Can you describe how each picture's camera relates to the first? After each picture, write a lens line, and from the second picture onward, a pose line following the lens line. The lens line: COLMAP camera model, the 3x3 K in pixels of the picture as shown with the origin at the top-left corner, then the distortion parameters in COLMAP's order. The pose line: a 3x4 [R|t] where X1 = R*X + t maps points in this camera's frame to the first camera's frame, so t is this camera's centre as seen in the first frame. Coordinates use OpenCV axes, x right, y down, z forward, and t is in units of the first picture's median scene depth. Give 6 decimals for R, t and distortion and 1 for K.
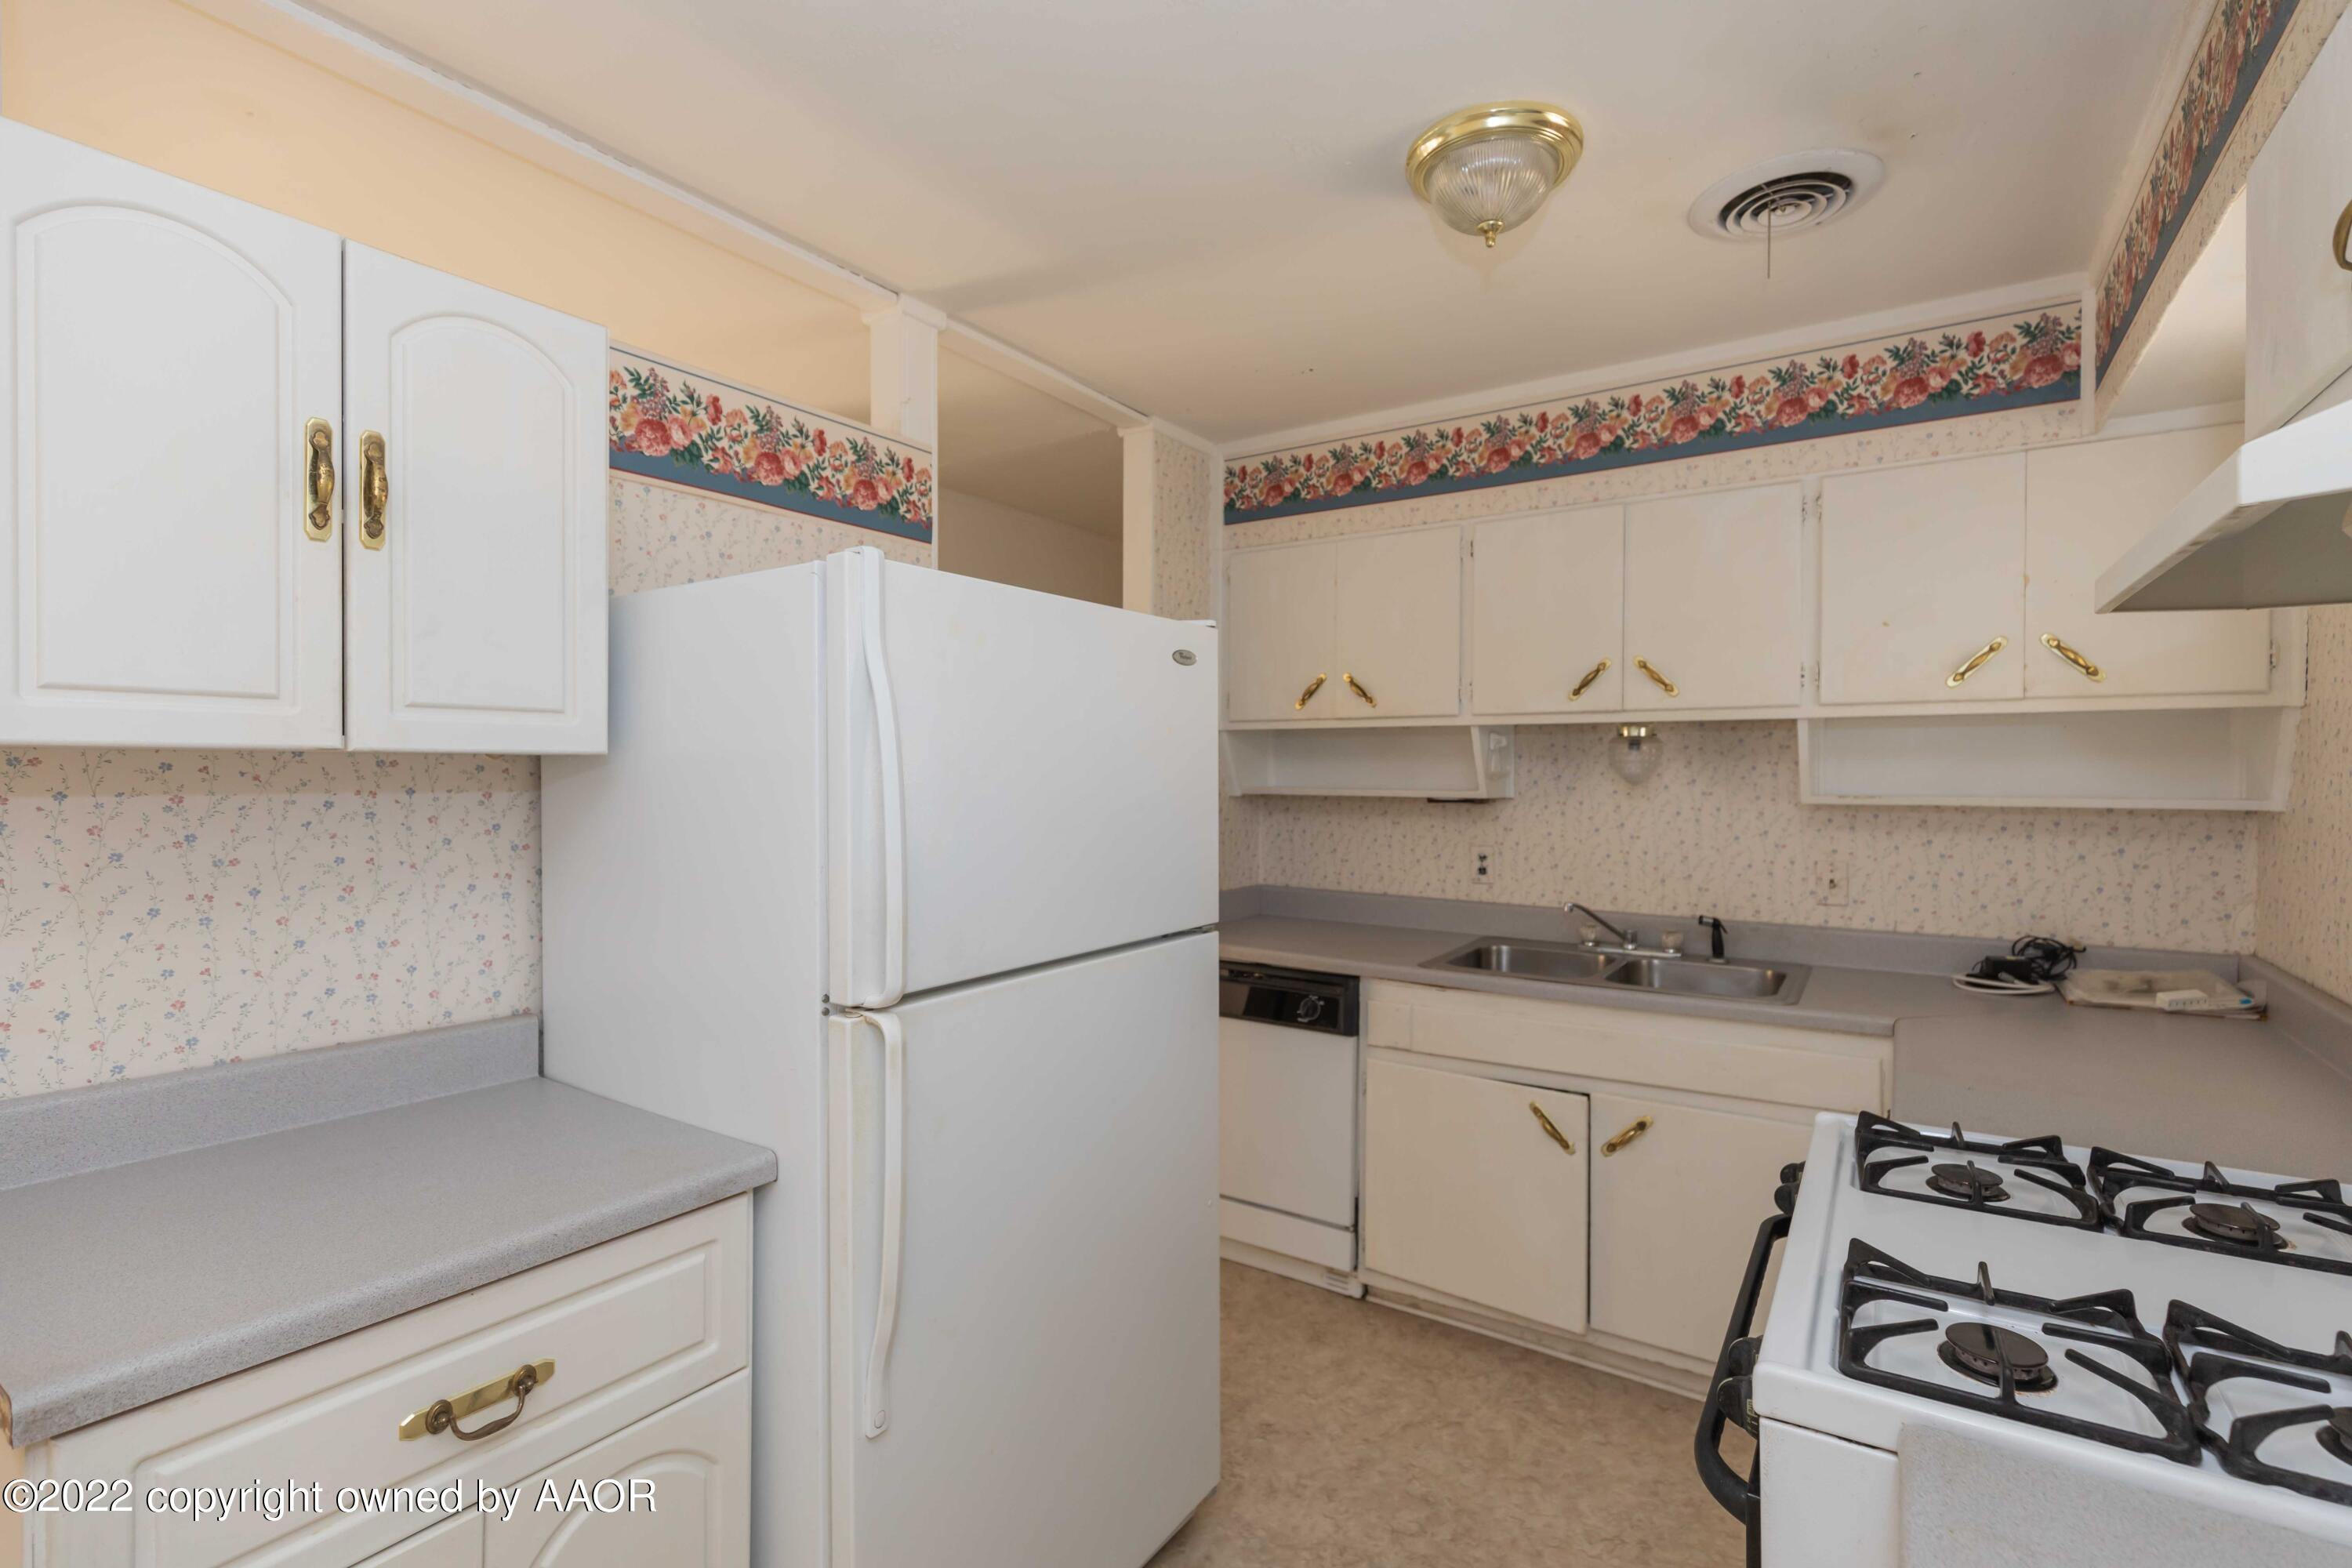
lens RADIAL K [[1049.7, 0, 1184.3], [0, 1049.7, 759.7], [0, 0, 1]] dist [0.003578, -0.000950]
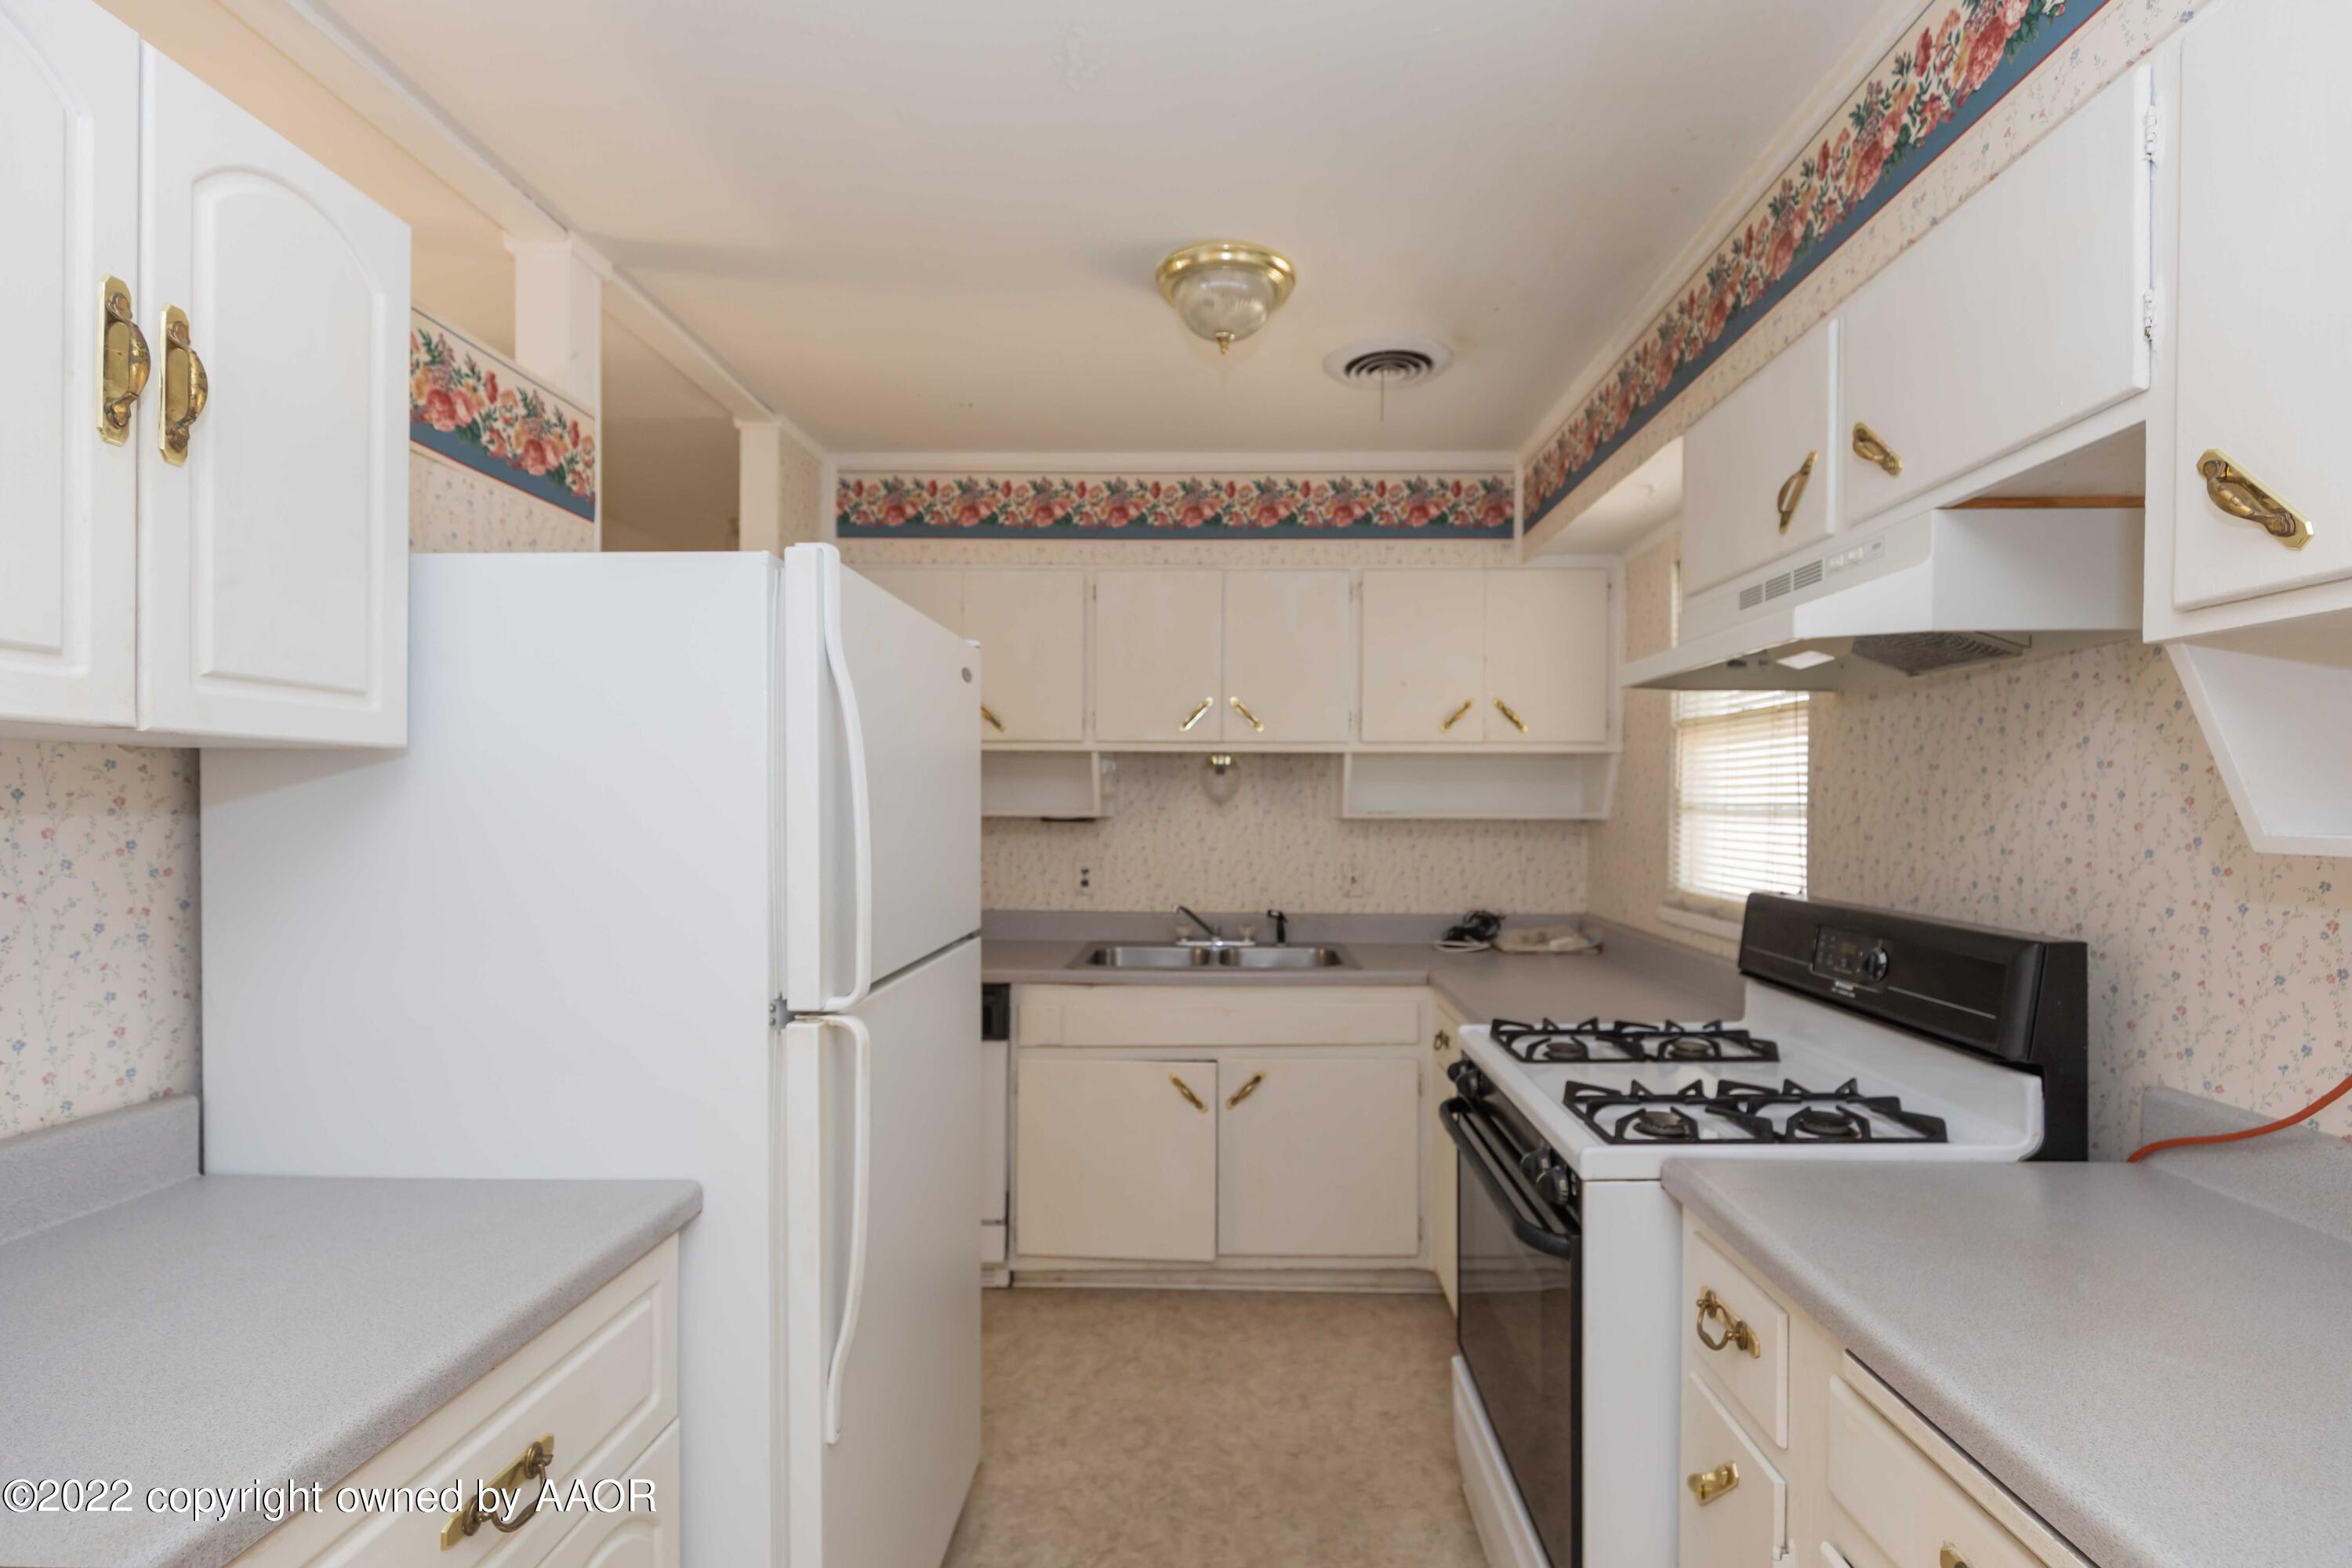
lens RADIAL K [[1058.8, 0, 1213.4], [0, 1058.8, 787.9], [0, 0, 1]] dist [0.002117, -0.000381]
pose [[0.844127, 0.010411, 0.536042, -0.275519], [-0.008814, 0.999946, -0.005541, 0.014574], [-0.536071, -0.000047, 0.844173, -0.018735]]
